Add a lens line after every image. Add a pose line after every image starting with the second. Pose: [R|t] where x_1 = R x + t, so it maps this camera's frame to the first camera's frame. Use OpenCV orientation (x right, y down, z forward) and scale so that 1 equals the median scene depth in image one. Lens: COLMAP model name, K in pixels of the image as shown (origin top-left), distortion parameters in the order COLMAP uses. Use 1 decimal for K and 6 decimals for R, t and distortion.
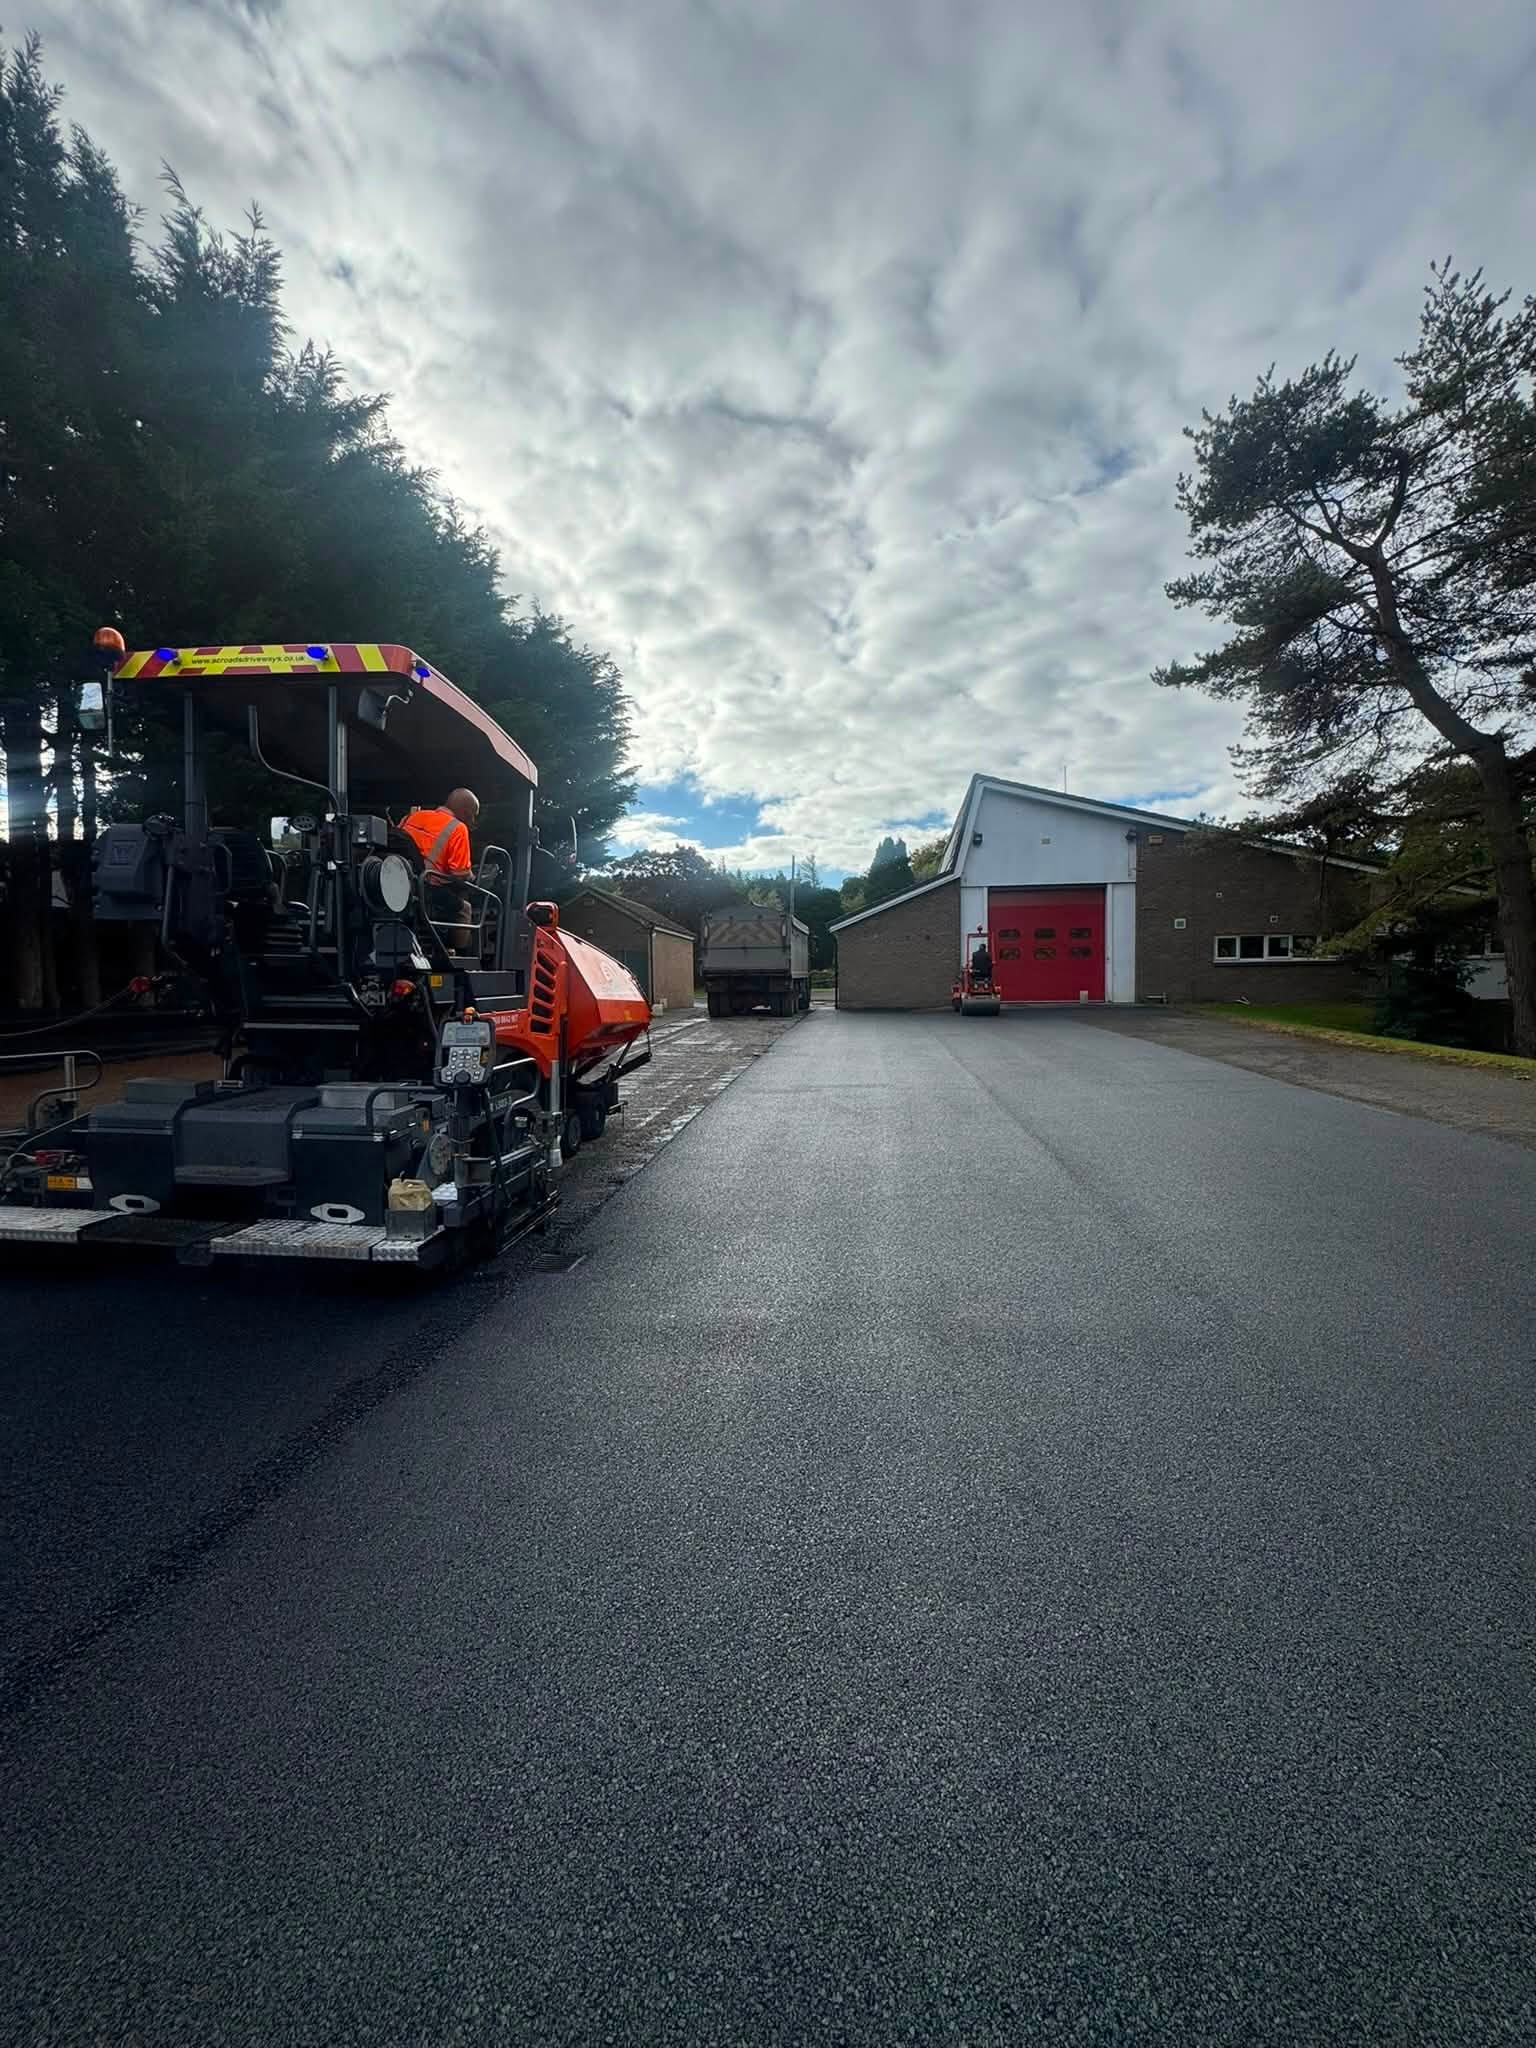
lens RADIAL K [[808.7, 0, 768.0], [0, 808.7, 1024.0], [0, 0, 1]] dist [-0.000017, -0.000090]
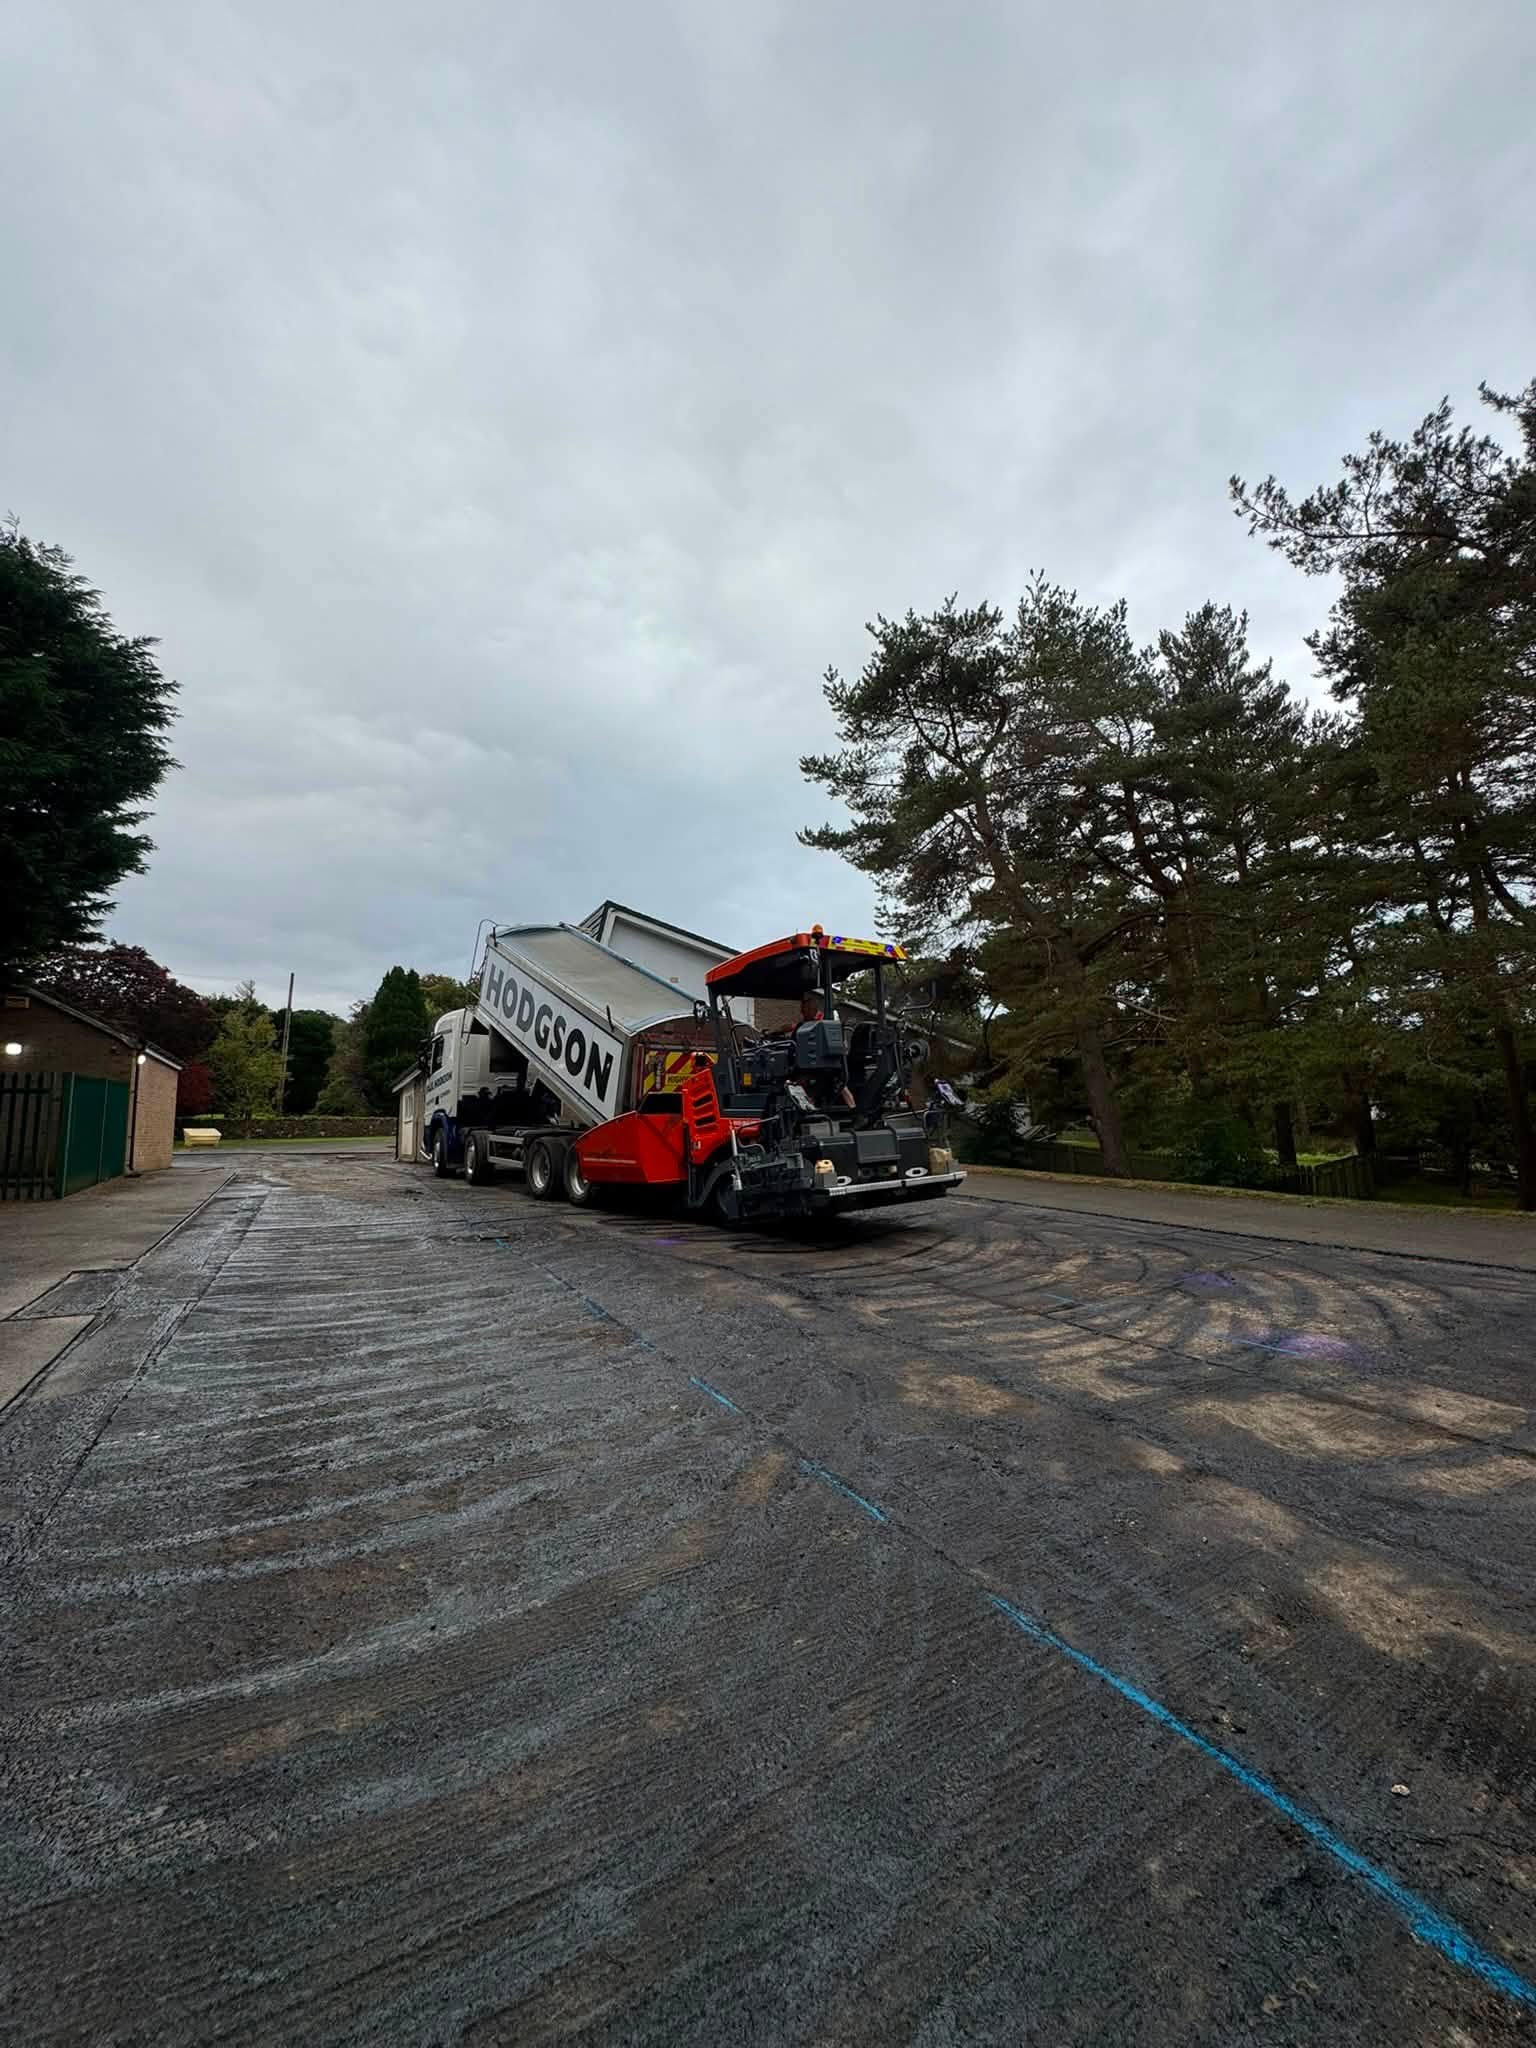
lens RADIAL K [[801.9, 0, 768.0], [0, 801.9, 1024.0], [0, 0, 1]] dist [-0.000468, -0.000056]
pose [[0.805534, 0.065912, 0.588873, -0.165567], [0.040020, 0.985473, -0.165047, -0.012025], [-0.591197, 0.156517, 0.791194, 0.233469]]
